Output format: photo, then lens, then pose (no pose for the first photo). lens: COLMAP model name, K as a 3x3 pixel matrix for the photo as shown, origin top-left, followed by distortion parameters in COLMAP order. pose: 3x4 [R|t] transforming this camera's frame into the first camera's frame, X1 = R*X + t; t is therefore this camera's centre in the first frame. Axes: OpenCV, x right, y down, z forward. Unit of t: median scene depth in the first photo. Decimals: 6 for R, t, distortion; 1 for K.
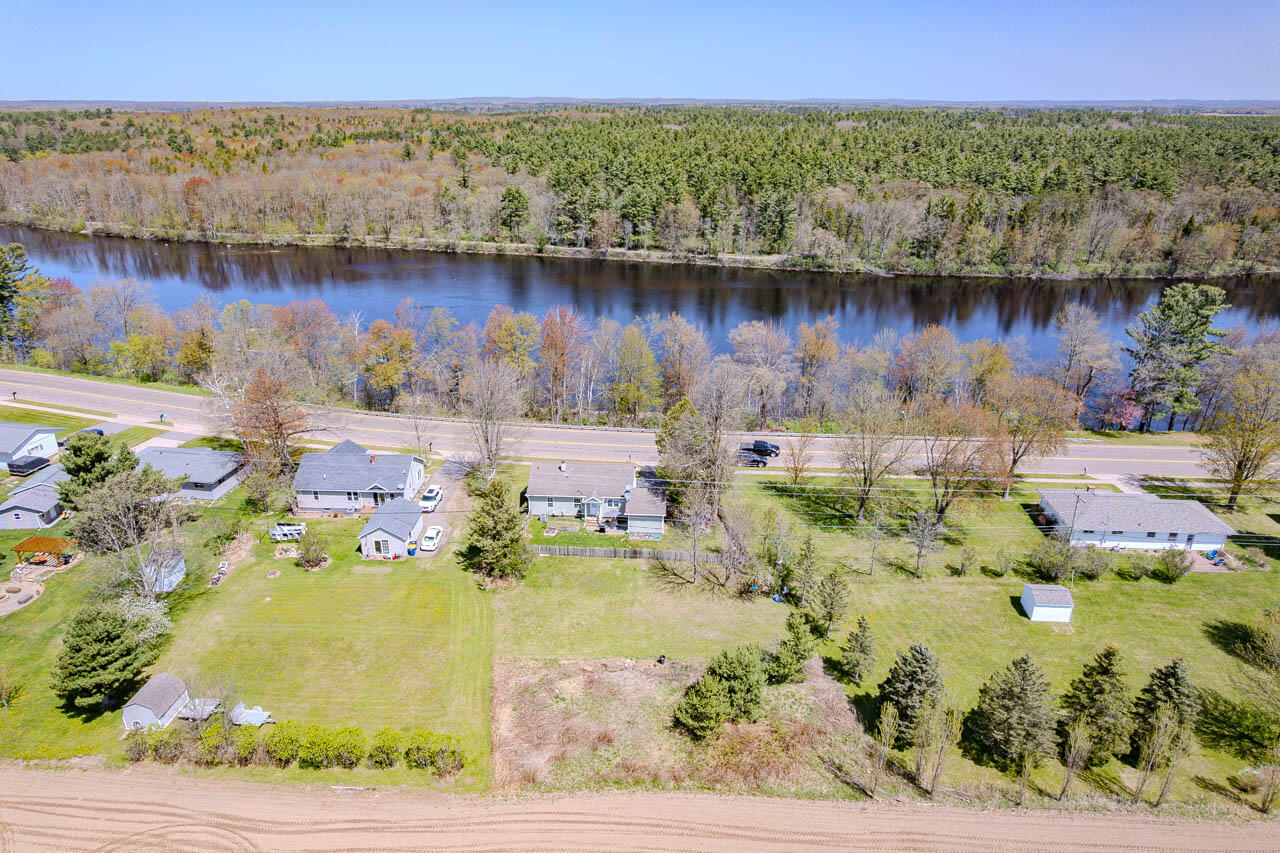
lens RADIAL K [[822.0, 0, 642.4], [0, 822.0, 430.4], [0, 0, 1]] dist [-0.065109, 0.061158]
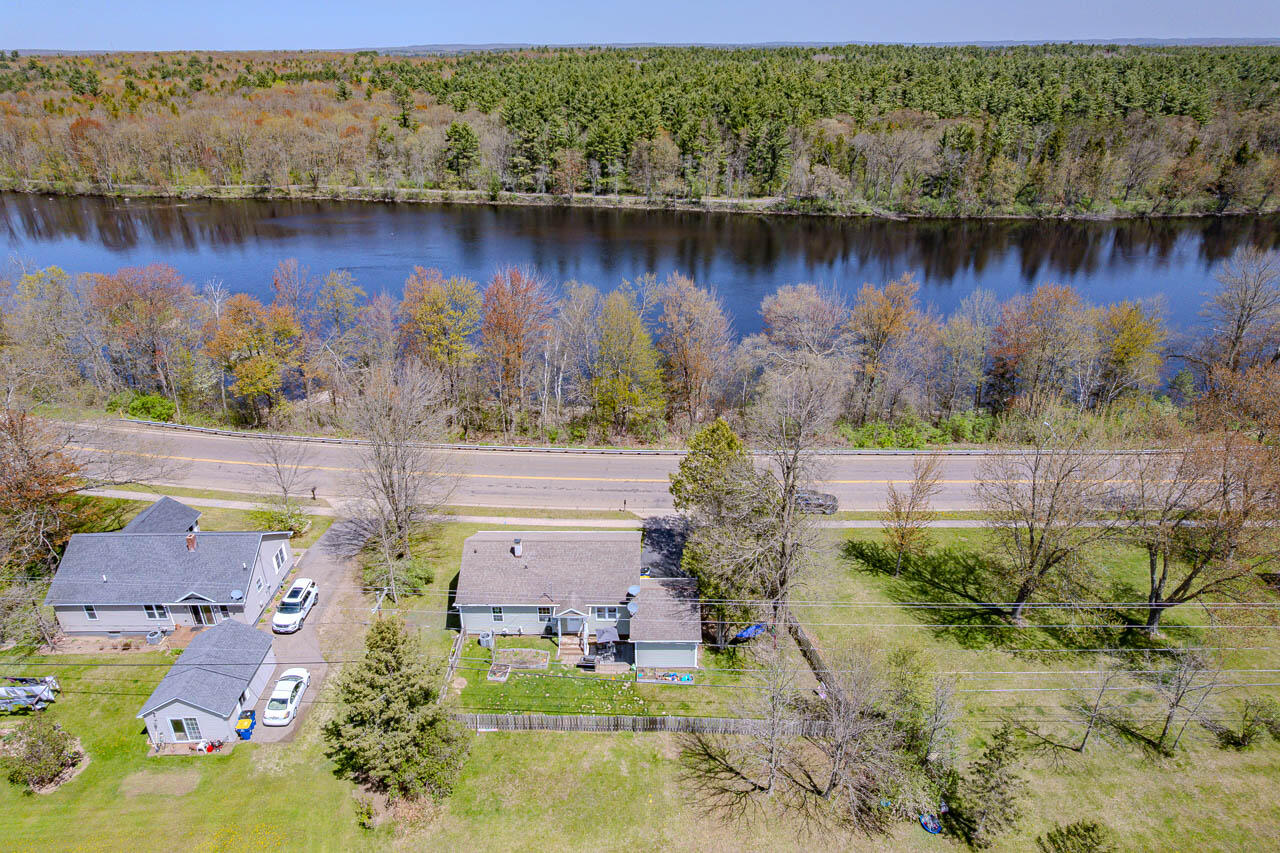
lens RADIAL K [[822.0, 0, 639.1], [0, 822.0, 432.3], [0, 0, 1]] dist [-0.065109, 0.061158]
pose [[0.999018, -0.028353, 0.034058, -0.009178], [0.026290, 0.997878, 0.059563, -0.022923], [-0.035674, -0.058609, 0.997643, 0.136585]]
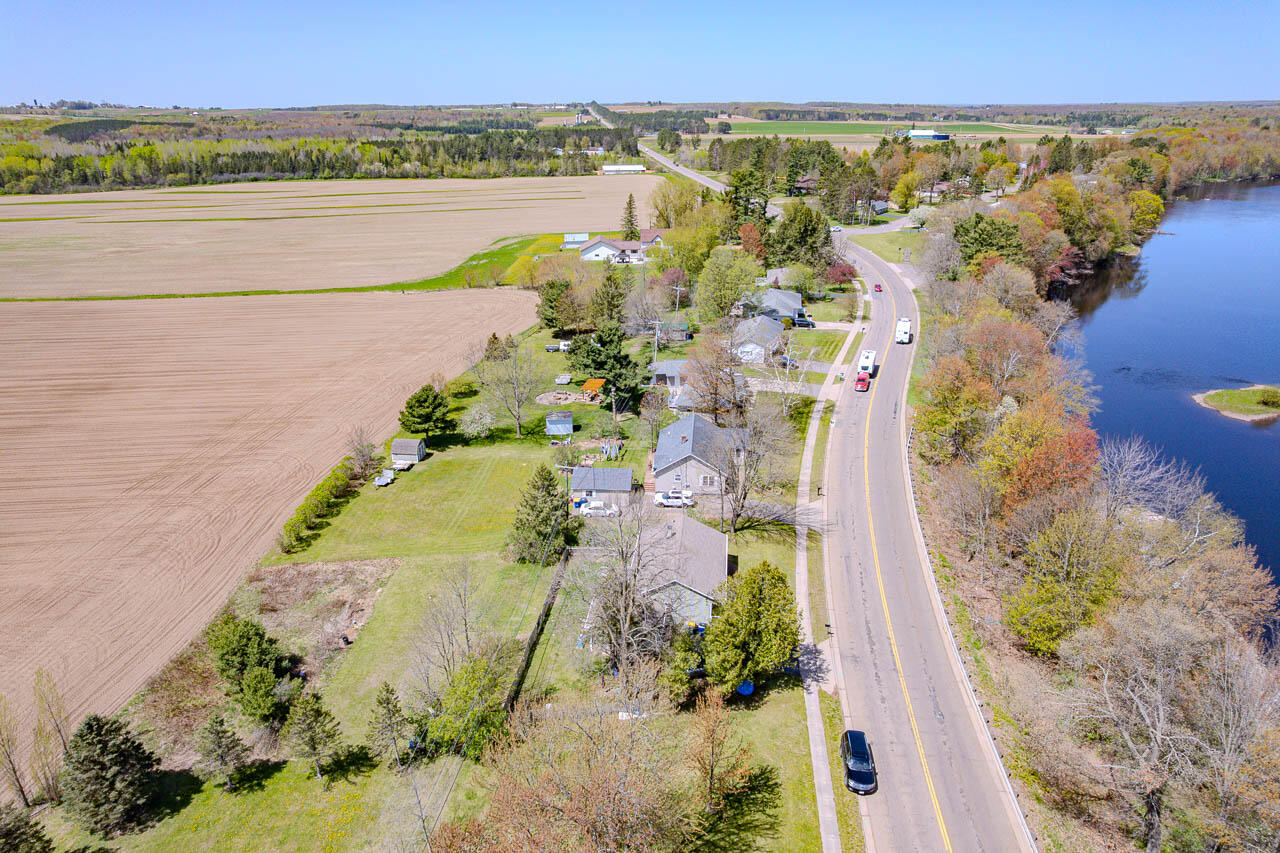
lens RADIAL K [[822.0, 0, 638.7], [0, 822.0, 424.8], [0, 0, 1]] dist [-0.065109, 0.061158]
pose [[-0.045982, 0.366379, -0.929329, 0.207270], [-0.367487, 0.858870, 0.356784, -0.109778], [0.928891, 0.357922, 0.095147, 0.274947]]
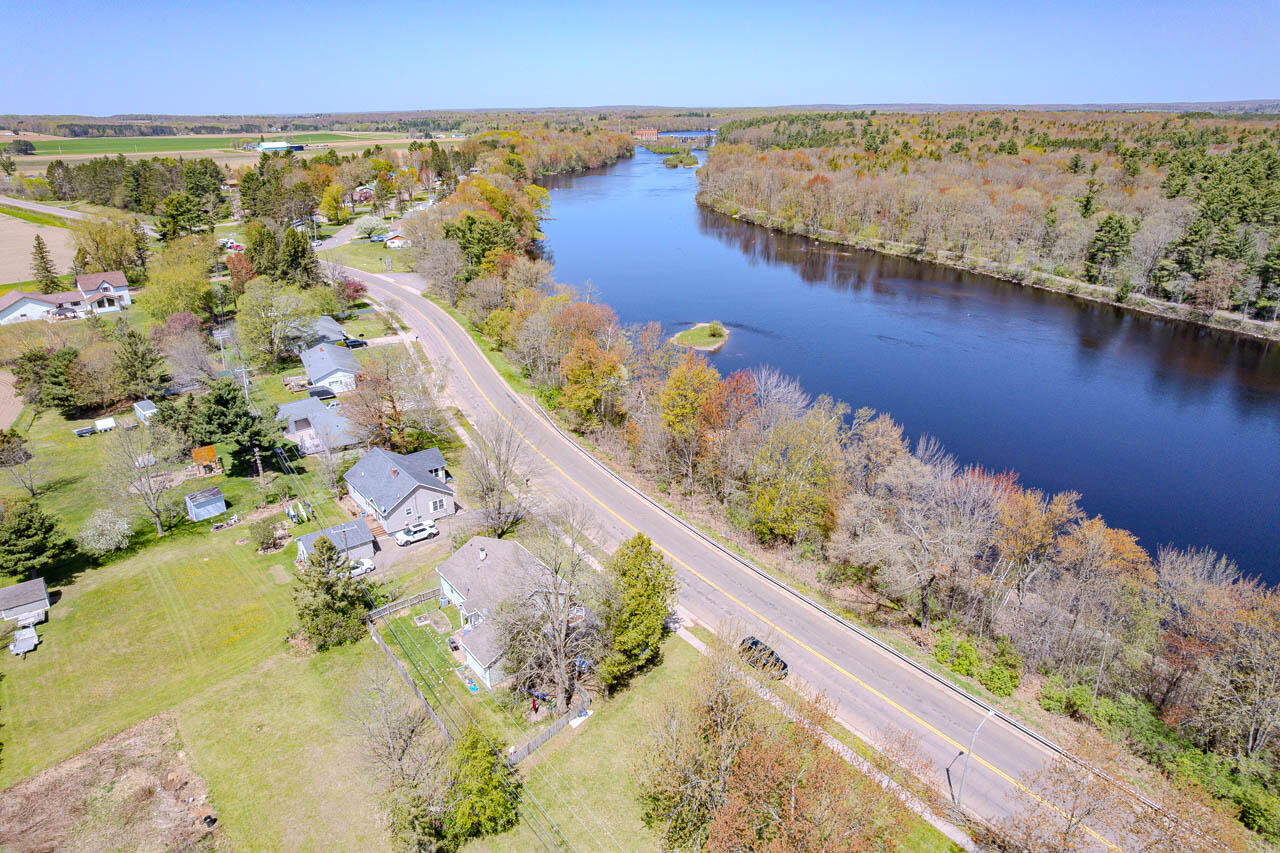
lens RADIAL K [[822.0, 0, 638.1], [0, 822.0, 429.2], [0, 0, 1]] dist [-0.065109, 0.061158]
pose [[0.642200, 0.275278, -0.715403, 0.182061], [-0.276329, 0.953679, 0.118910, -0.071756], [0.714998, 0.121322, 0.688519, 0.169019]]
